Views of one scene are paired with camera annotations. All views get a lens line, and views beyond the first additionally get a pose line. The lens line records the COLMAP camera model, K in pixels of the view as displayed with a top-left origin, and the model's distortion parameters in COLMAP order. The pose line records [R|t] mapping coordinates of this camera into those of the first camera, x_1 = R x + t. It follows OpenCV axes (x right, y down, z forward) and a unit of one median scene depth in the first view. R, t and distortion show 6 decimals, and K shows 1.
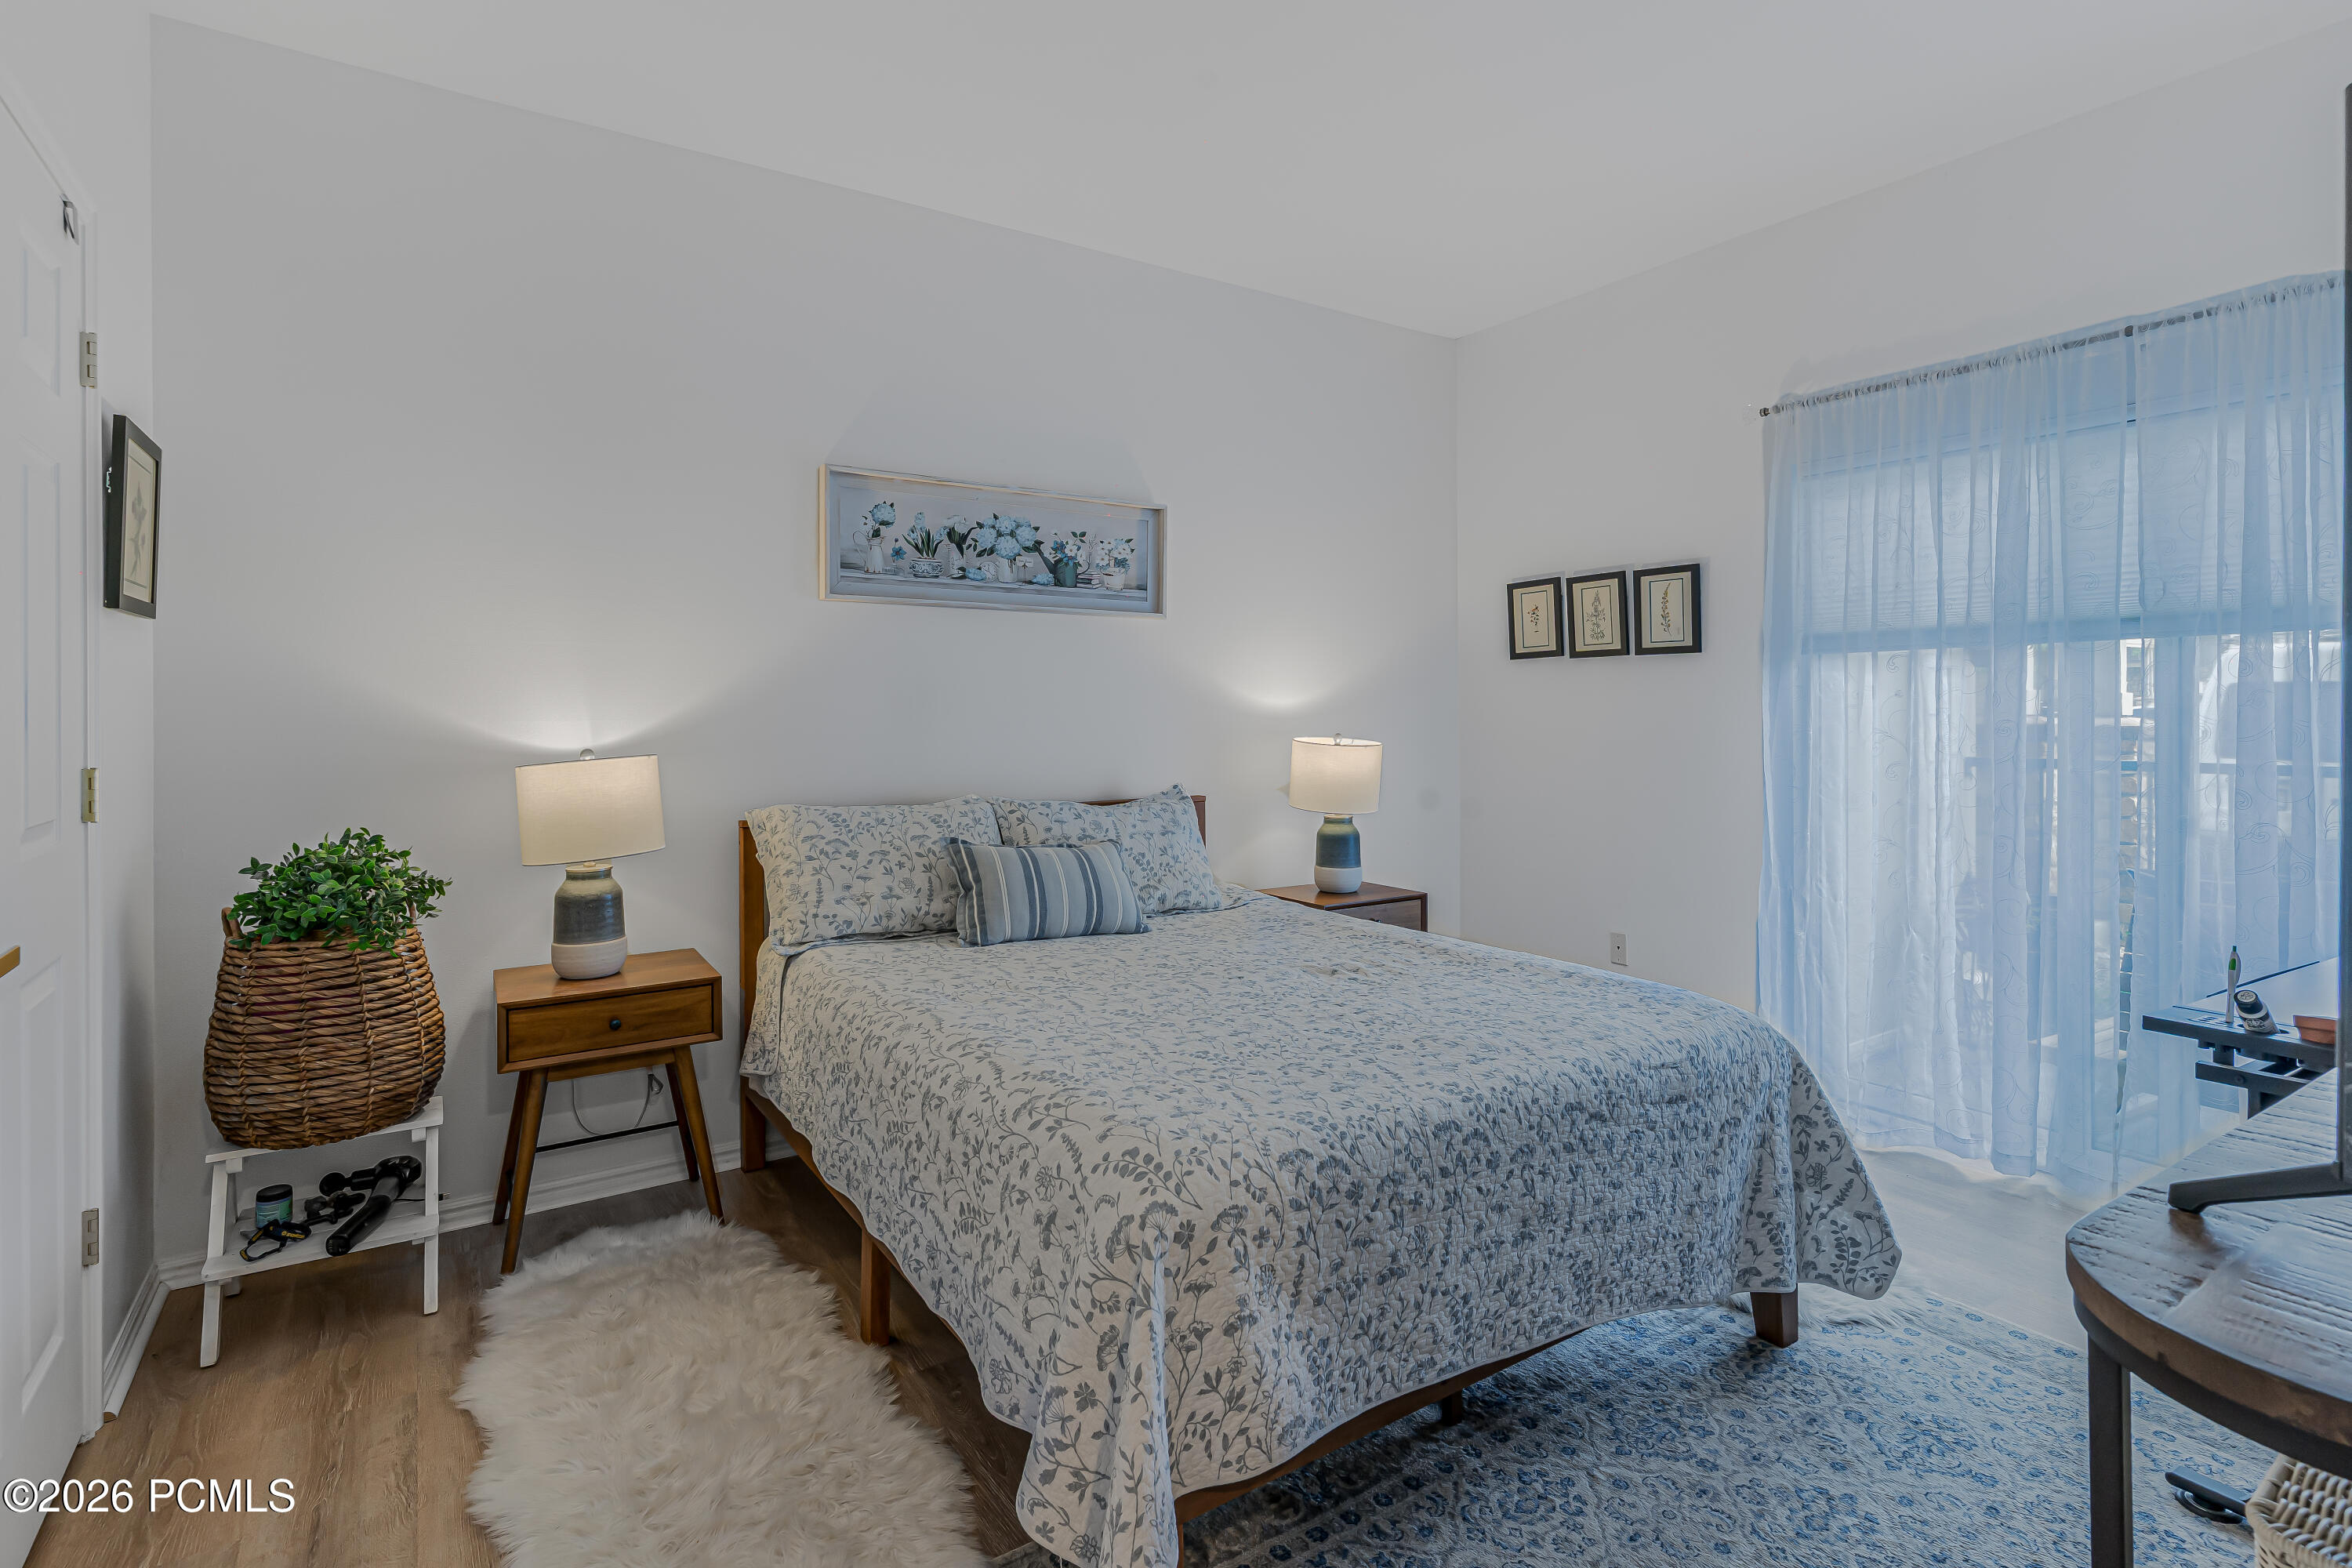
lens RADIAL K [[1139.5, 0, 1182.8], [0, 1139.5, 758.9], [0, 0, 1]] dist [-0.000158, 0.000621]
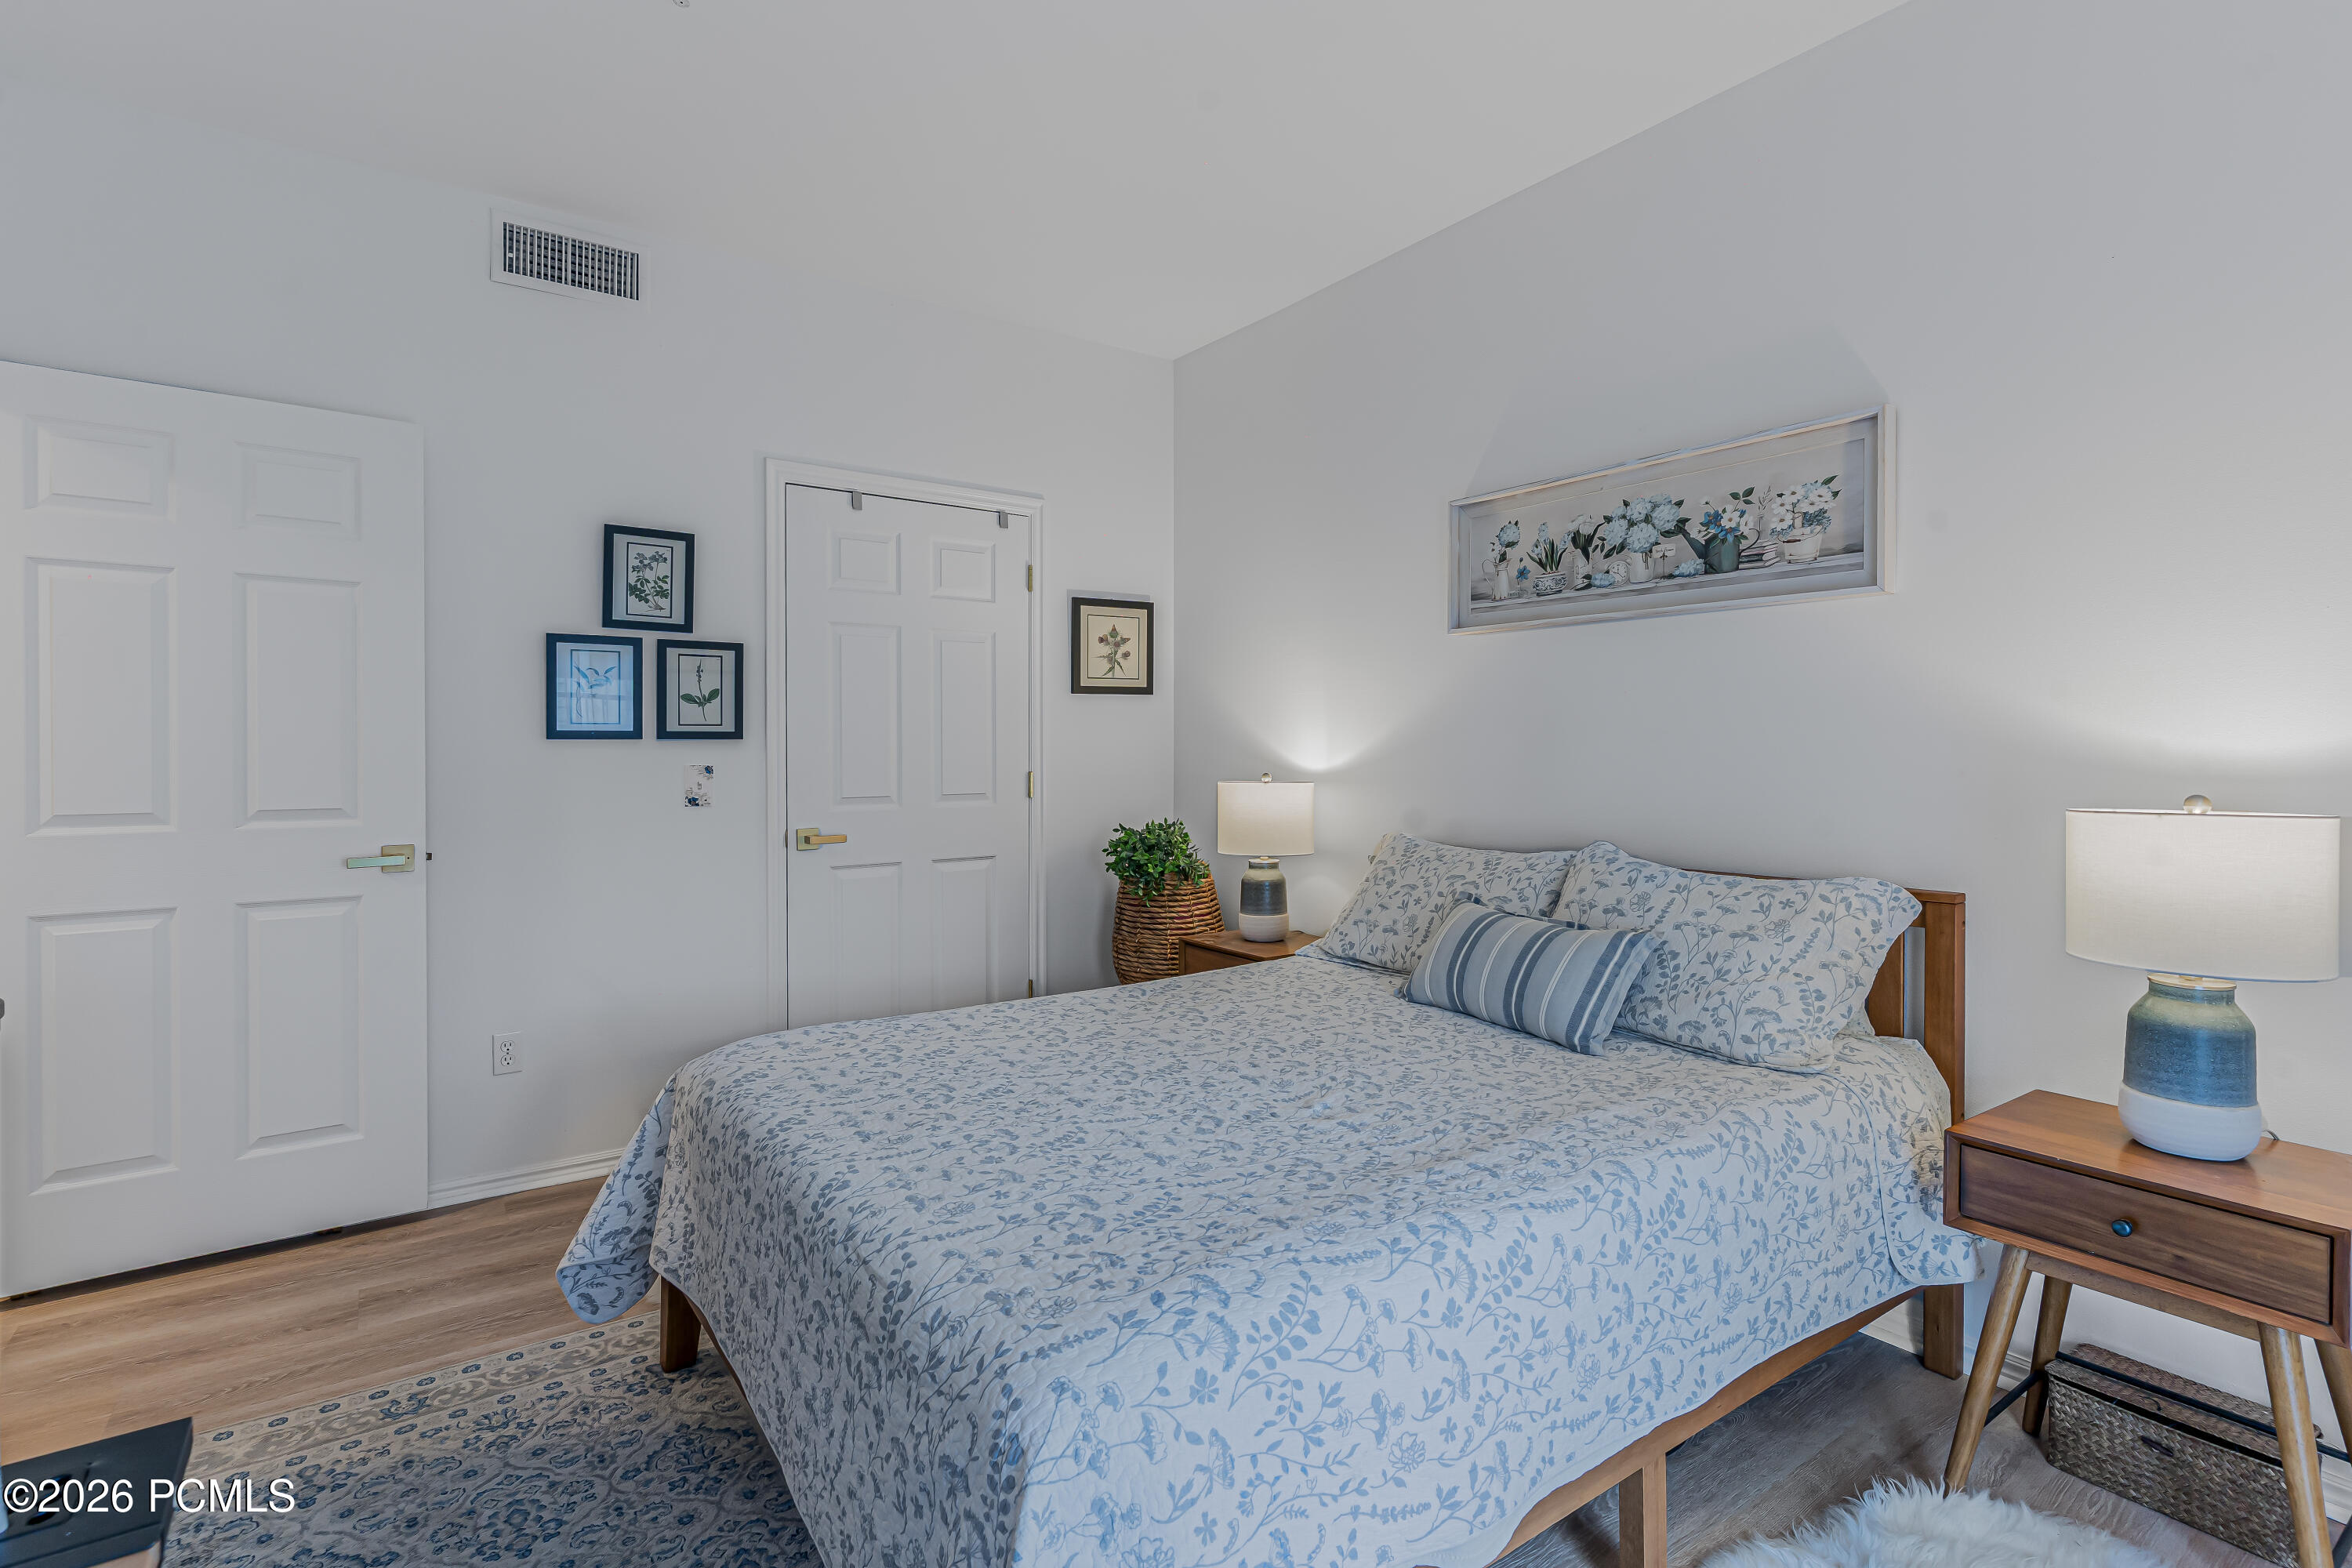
lens RADIAL K [[1139.5, 0, 1182.8], [0, 1139.5, 758.9], [0, 0, 1]] dist [-0.000158, 0.000621]
pose [[0.027248, 0.009348, -0.999585, 0.632569], [-0.047678, 0.998830, 0.008041, -0.024523], [0.998491, 0.047439, 0.027662, 0.676536]]
